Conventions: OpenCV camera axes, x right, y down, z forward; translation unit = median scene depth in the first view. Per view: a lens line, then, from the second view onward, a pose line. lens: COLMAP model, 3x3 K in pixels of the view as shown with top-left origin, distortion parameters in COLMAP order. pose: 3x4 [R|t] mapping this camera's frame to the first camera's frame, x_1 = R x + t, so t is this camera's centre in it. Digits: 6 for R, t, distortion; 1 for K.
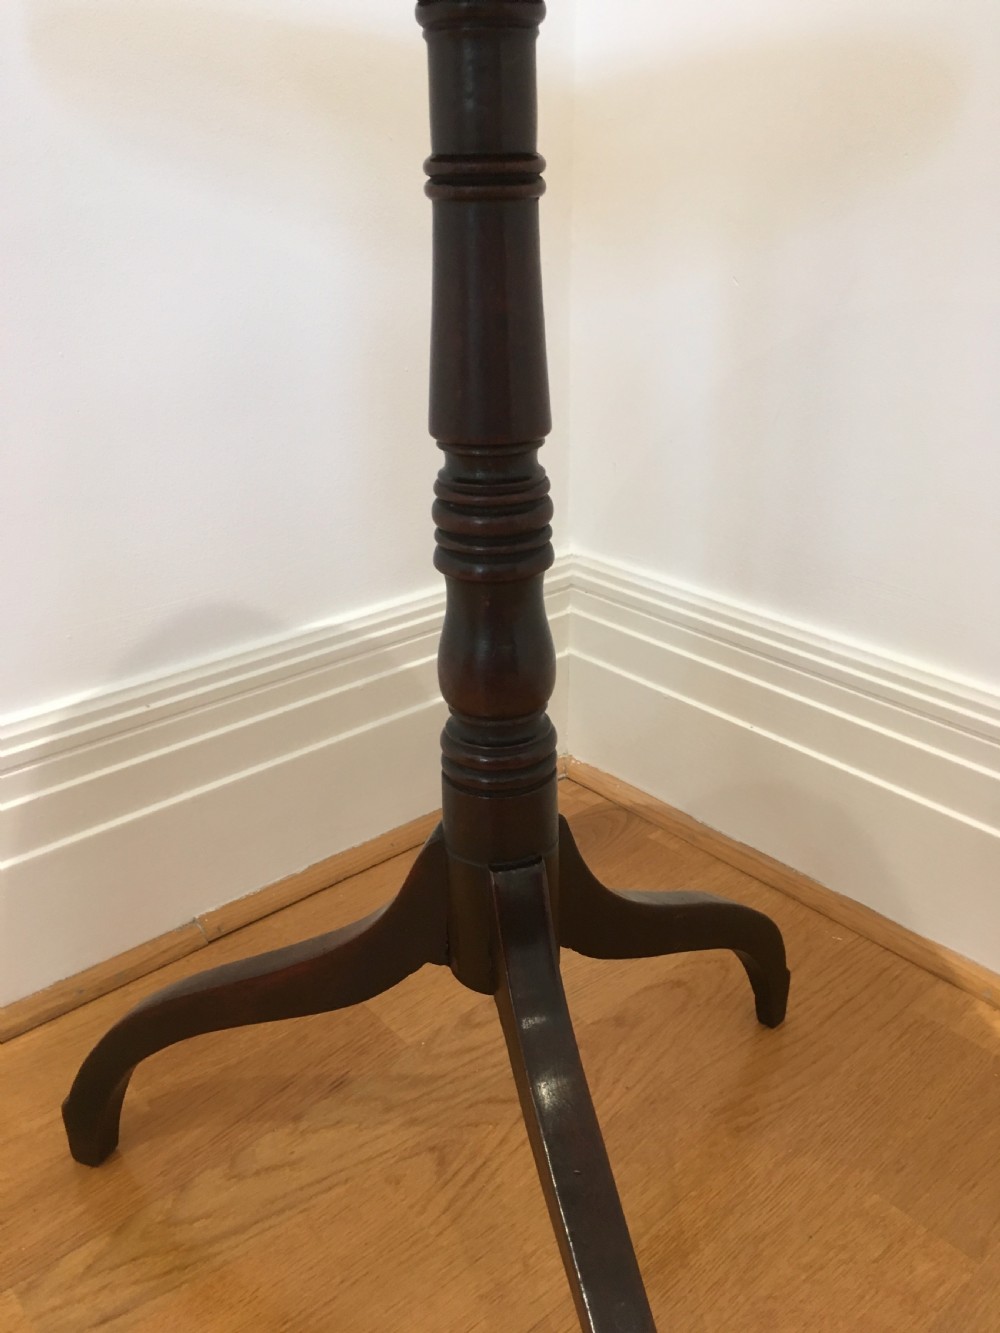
lens RADIAL K [[1138.8, 0, 501.2], [0, 1138.8, 669.9], [0, 0, 1]] dist [0.081465, -0.111618]
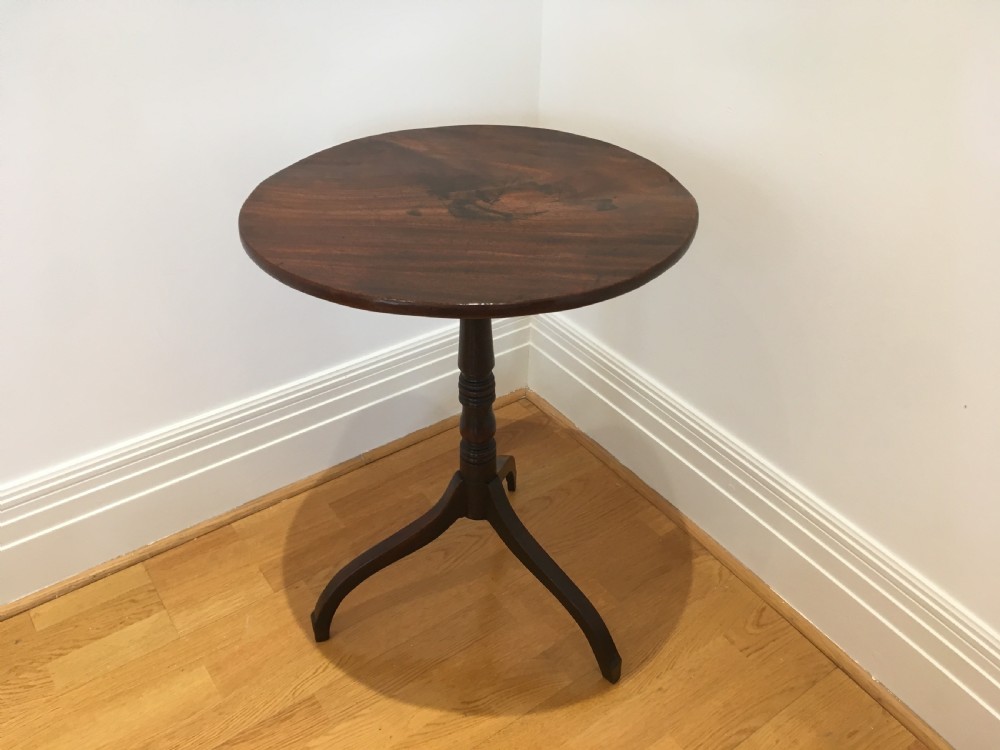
lens RADIAL K [[854.3, 0, 497.5], [0, 854.3, 372.1], [0, 0, 1]] dist [0.081465, -0.111618]
pose [[0.994151, 0.078433, -0.074249, 0.183529], [-0.063043, 0.979618, 0.190720, -0.398282], [0.087695, -0.184924, 0.978832, -0.916768]]
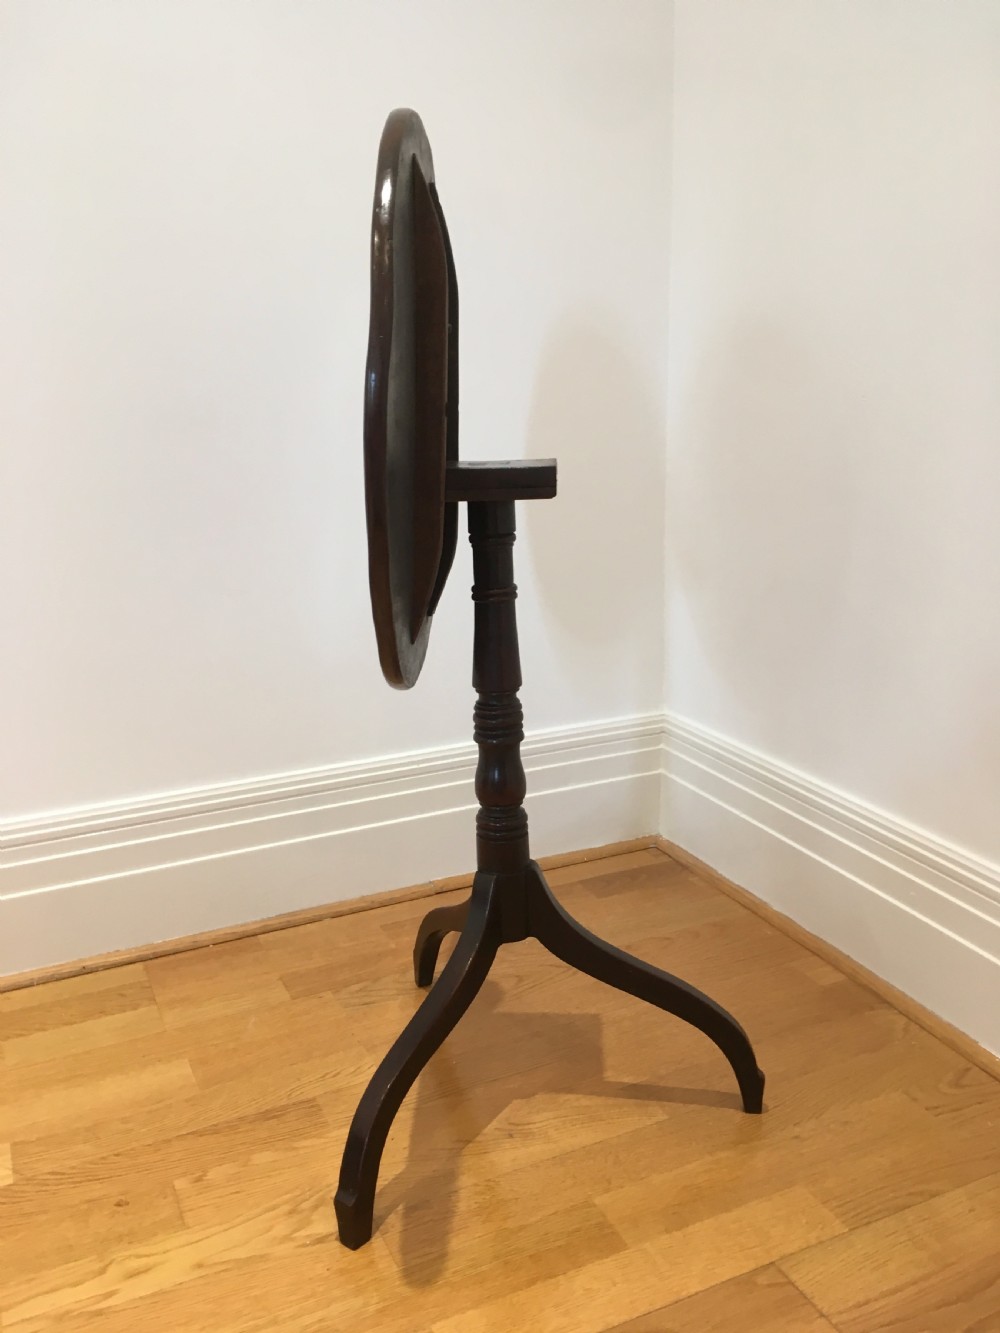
lens RADIAL K [[1138.8, 0, 500.9], [0, 1138.8, 659.3], [0, 0, 1]] dist [0.081465, -0.111618]
pose [[0.957814, 0.053801, -0.282309, 0.446821], [-0.102288, 0.981814, -0.159931, 0.172777], [0.268571, 0.182061, 0.945898, -1.040014]]
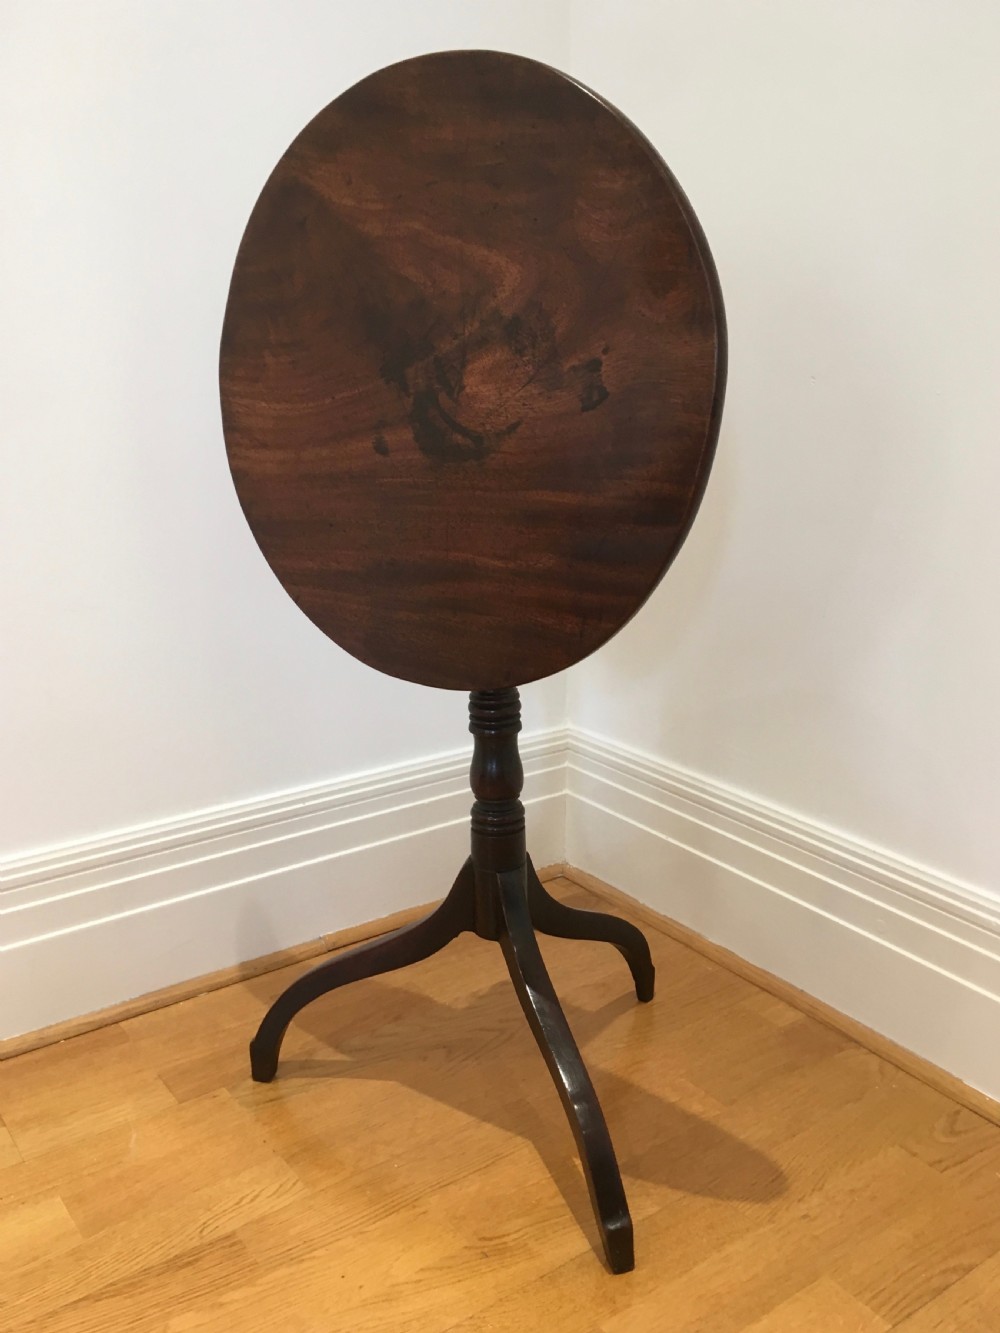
lens RADIAL K [[1190.2, 0, 503.9], [0, 1190.2, 659.7], [0, 0, 1]] dist [0.081335, -0.103227]
pose [[0.994751, 0.024353, -0.099389, 0.193897], [-0.040778, 0.985158, -0.166738, 0.117460], [0.093853, 0.169916, 0.980979, -0.900413]]
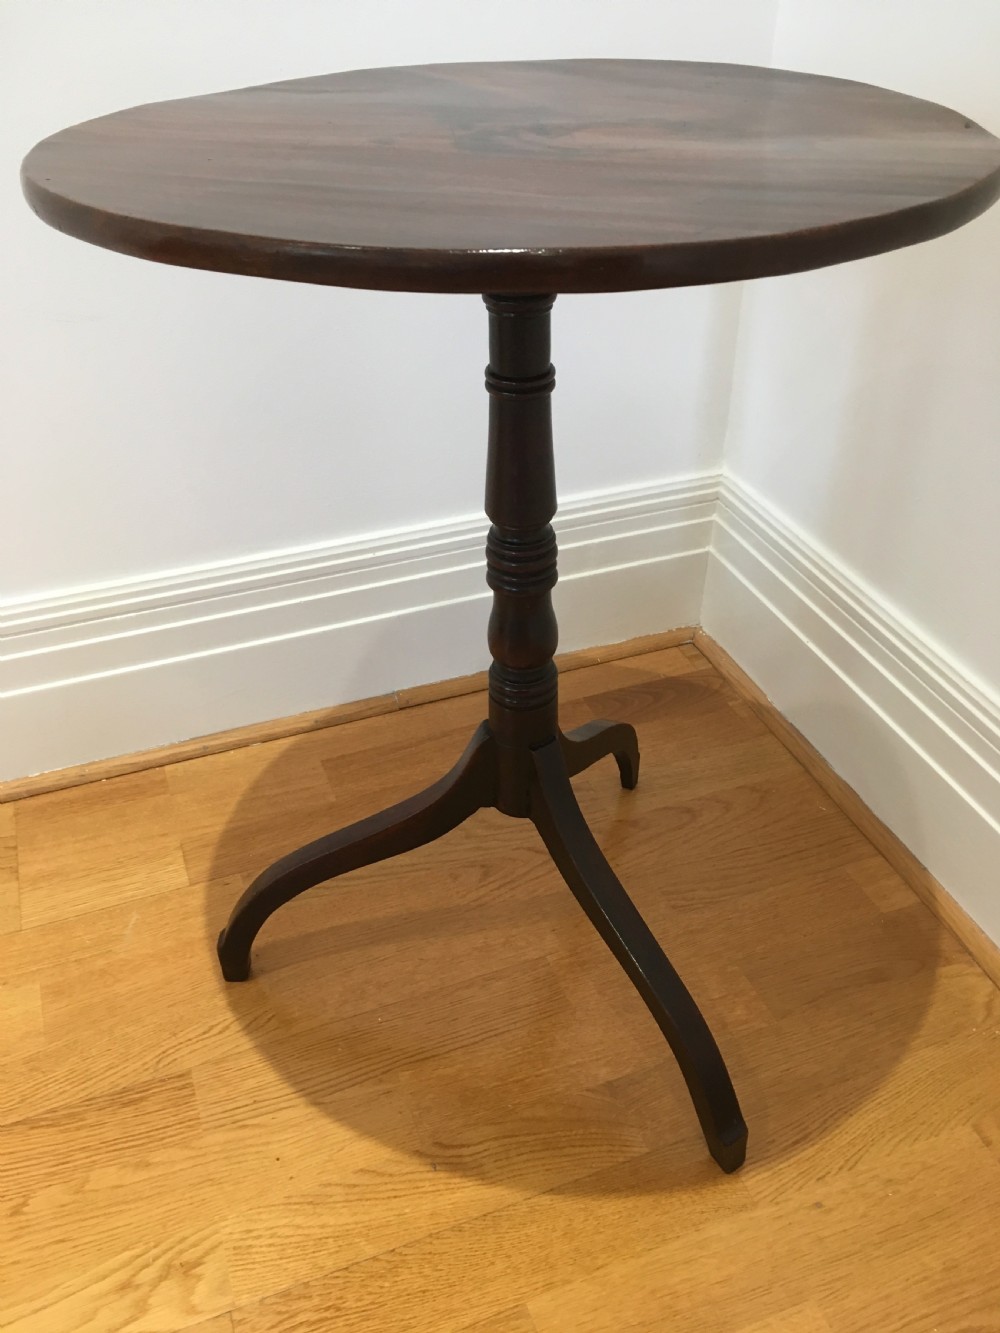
lens RADIAL K [[1138.8, 0, 500.3], [0, 1138.8, 666.0], [0, 0, 1]] dist [0.081465, -0.111618]
pose [[0.934747, 0.210733, -0.286076, 0.344436], [-0.147724, 0.962743, 0.226504, -0.212845], [0.323150, -0.169464, 0.931051, -0.422304]]
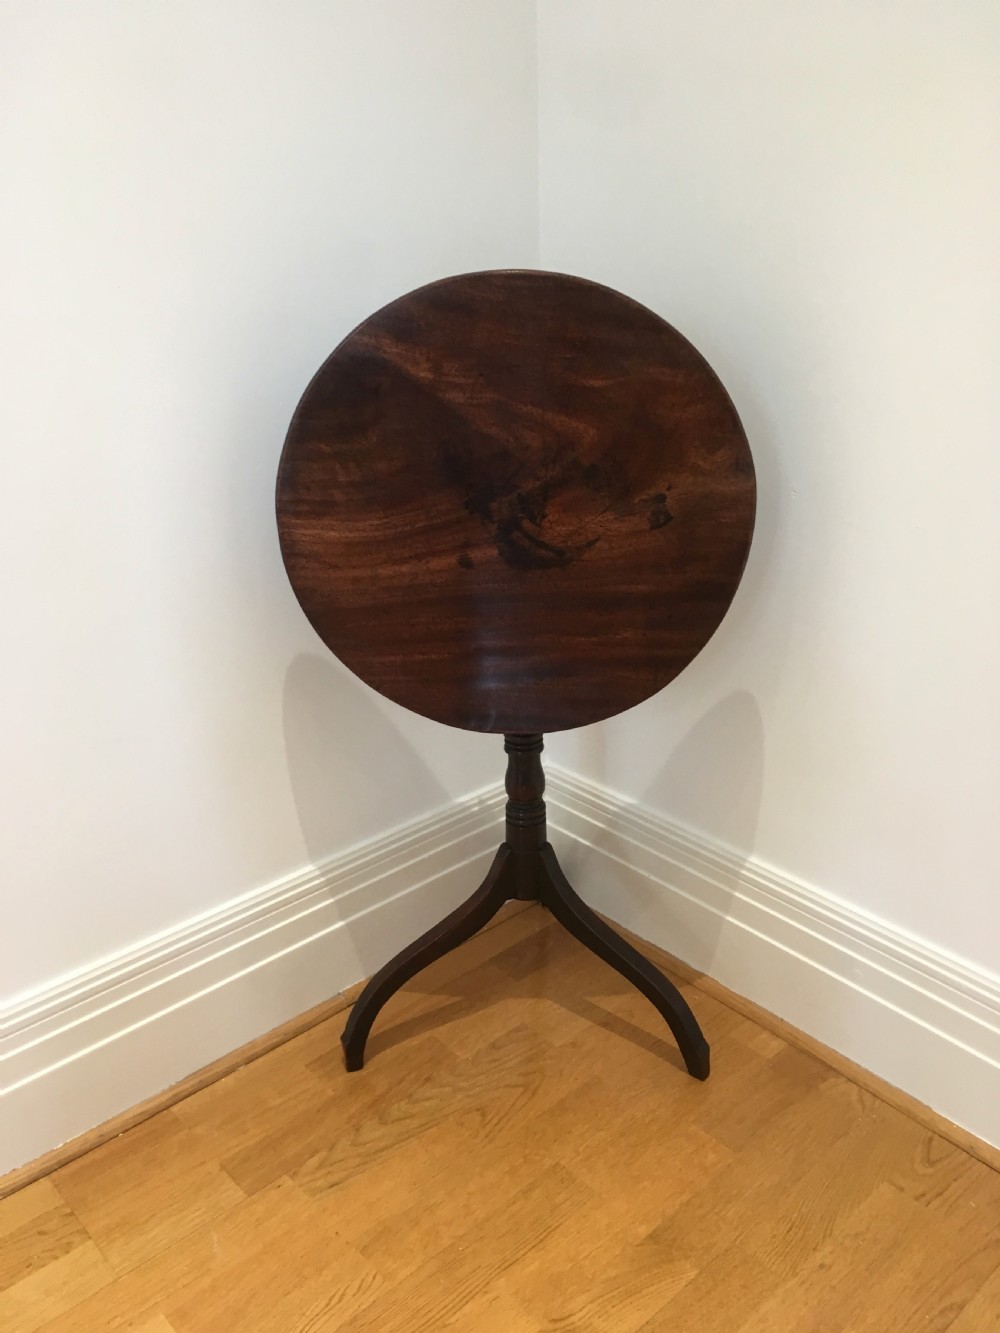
lens RADIAL K [[1138.8, 0, 502.3], [0, 1138.8, 665.5], [0, 0, 1]] dist [0.081465, -0.111618]
pose [[0.999838, -0.017330, 0.004924, -0.013506], [0.017521, 0.998978, -0.041676, -0.259092], [-0.004197, 0.041756, 0.999119, -0.981186]]
